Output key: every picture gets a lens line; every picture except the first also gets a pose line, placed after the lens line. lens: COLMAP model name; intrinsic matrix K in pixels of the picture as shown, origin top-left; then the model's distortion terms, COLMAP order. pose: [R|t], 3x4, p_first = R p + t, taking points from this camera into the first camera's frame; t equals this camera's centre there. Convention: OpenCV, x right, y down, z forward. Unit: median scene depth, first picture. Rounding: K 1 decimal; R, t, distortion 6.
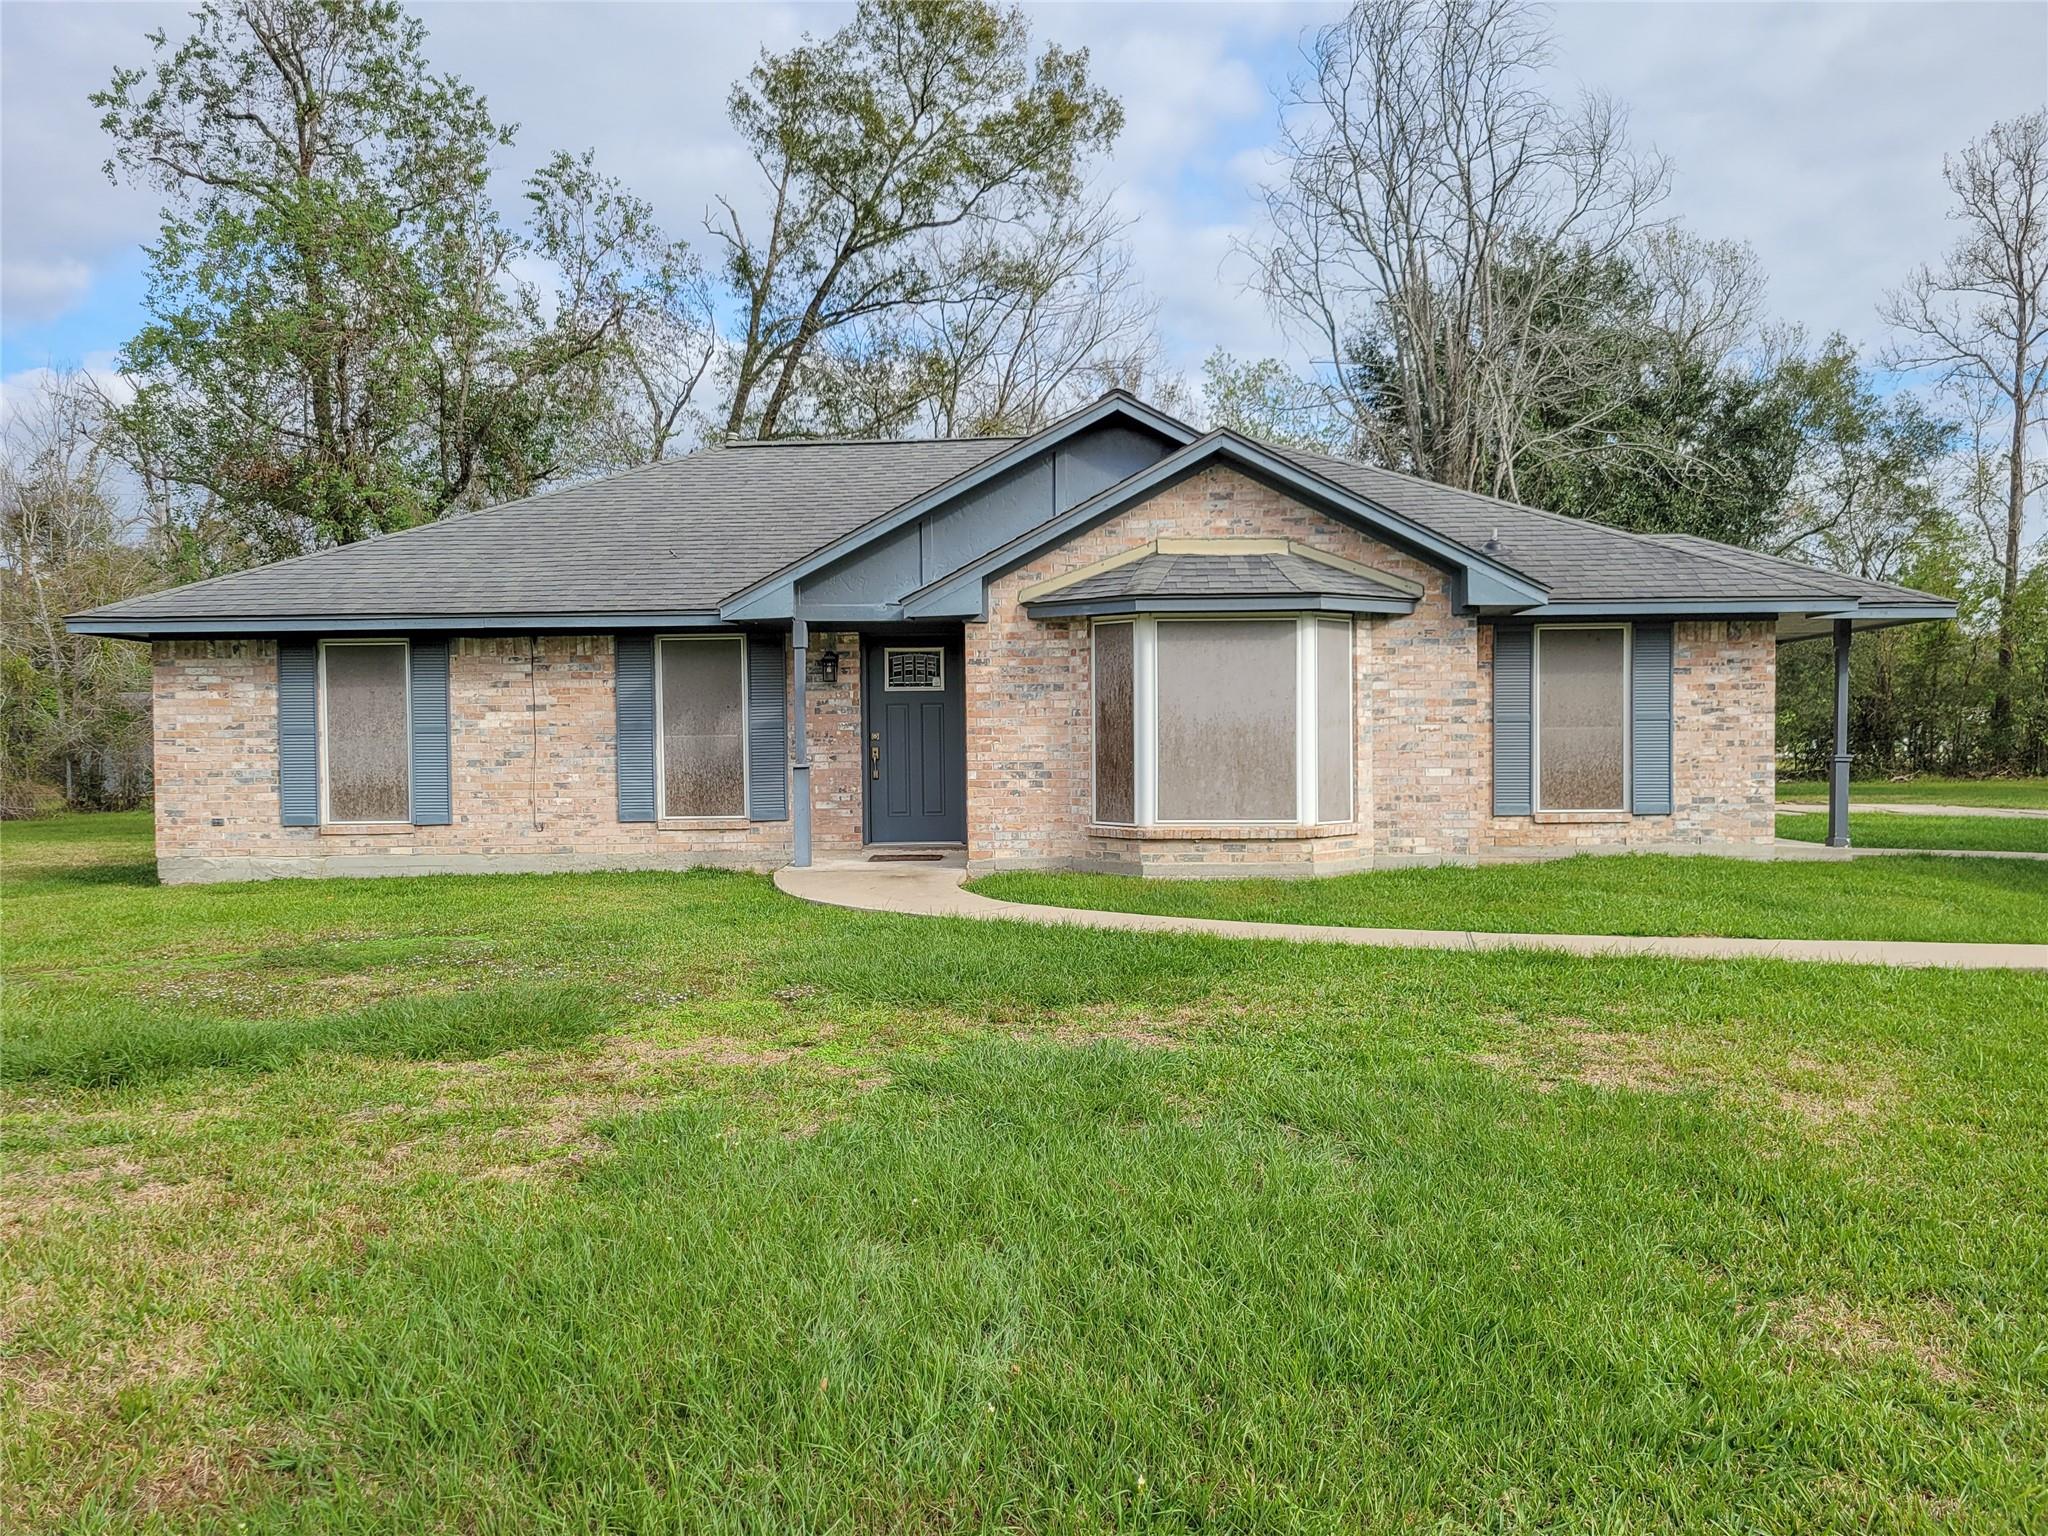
lens RADIAL K [[1514.5, 0, 1015.4], [0, 1514.5, 772.7], [0, 0, 1]] dist [0.007446, 0.032660]
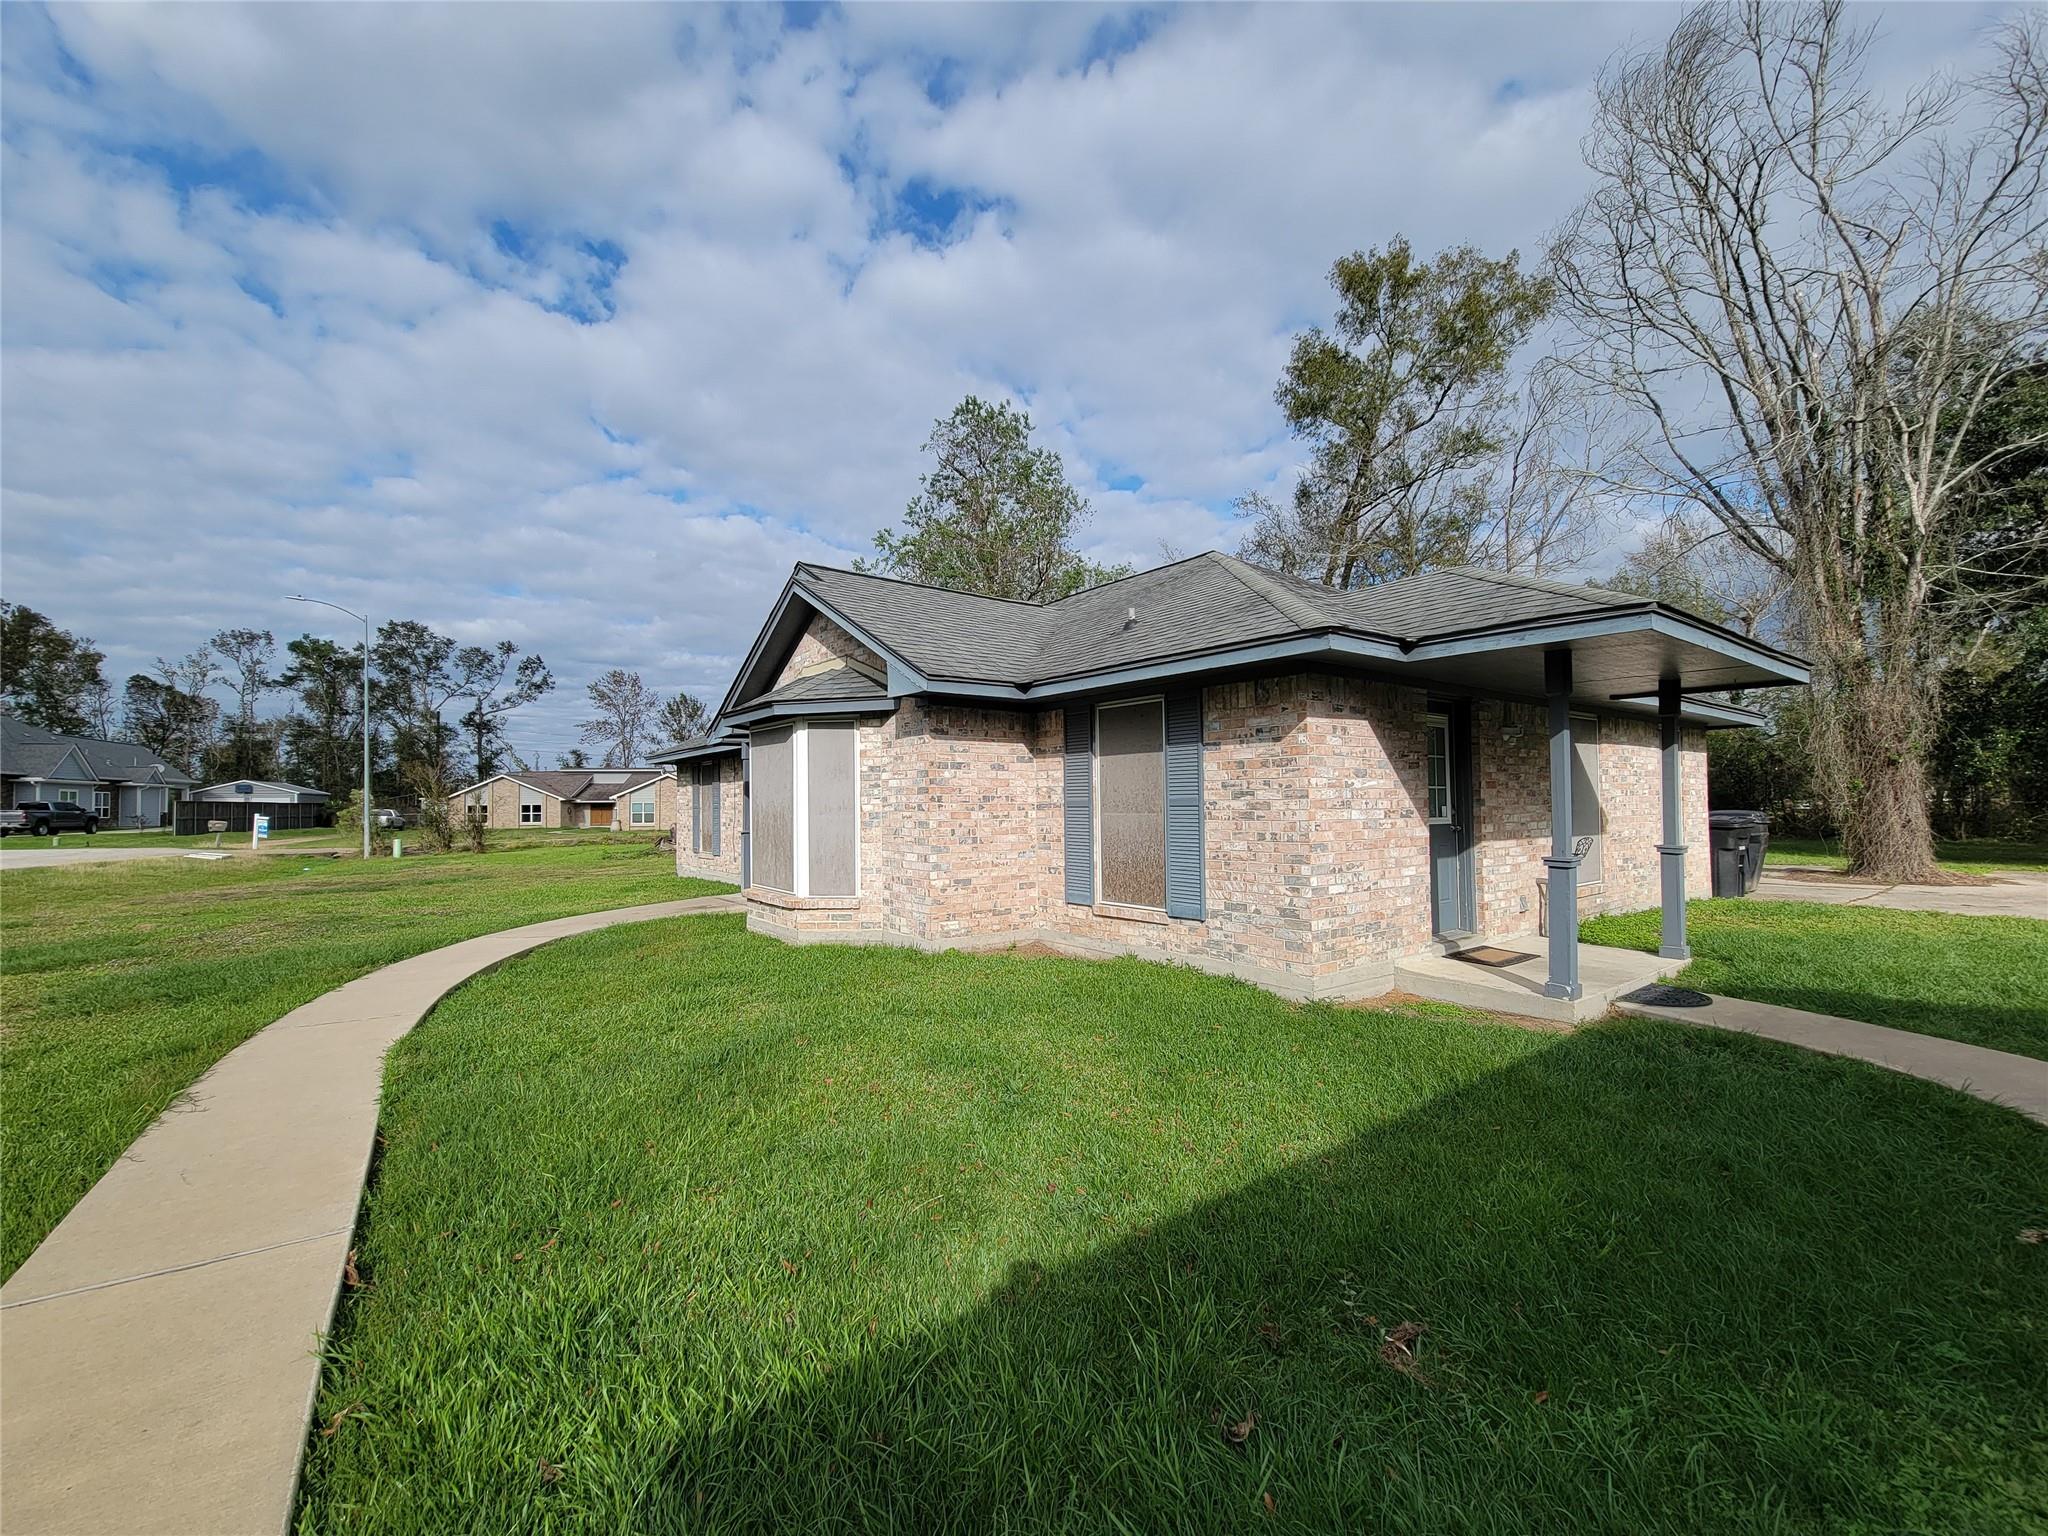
lens RADIAL K [[835.6, 0, 1028.5], [0, 835.6, 772.8], [0, 0, 1]] dist [0.000158, -0.000087]
pose [[0.649533, -0.025470, -0.759907, 0.681037], [-0.010242, 0.999055, -0.042240, -0.030919], [0.760264, 0.035219, 0.648659, 0.599718]]
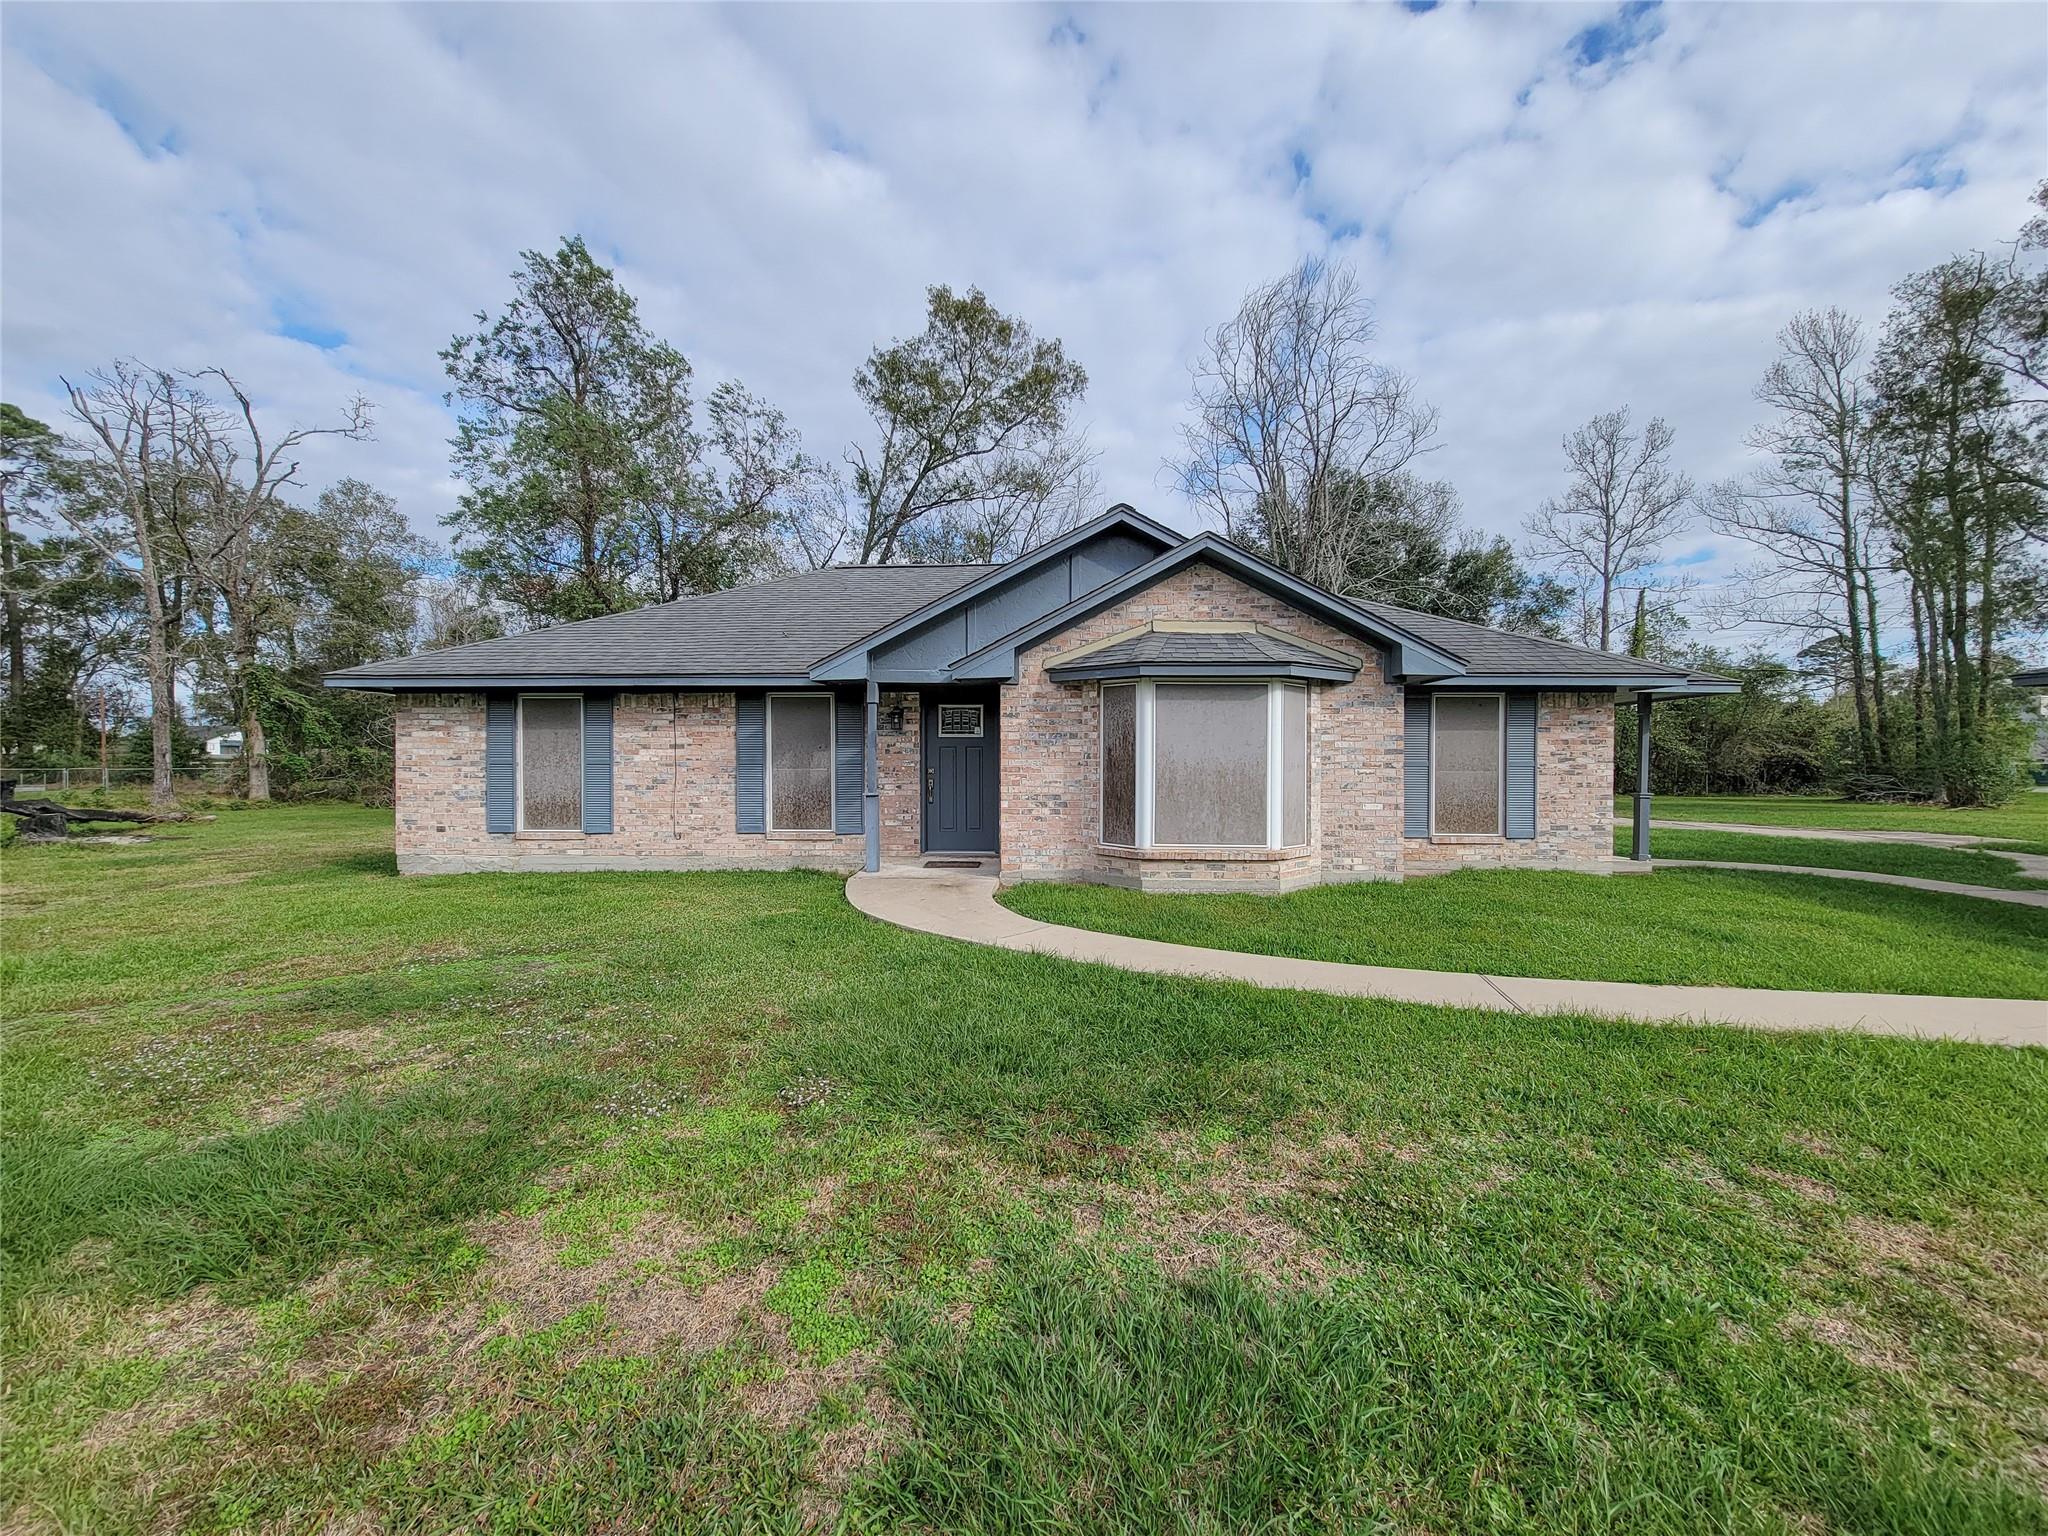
lens RADIAL K [[835.6, 0, 1028.5], [0, 835.6, 772.8], [0, 0, 1]] dist [0.000158, -0.000087]
pose [[0.999858, 0.011720, 0.012116, -0.015580], [-0.011573, 0.999859, -0.012143, -0.014663], [-0.012257, 0.012001, 0.999853, 0.266601]]
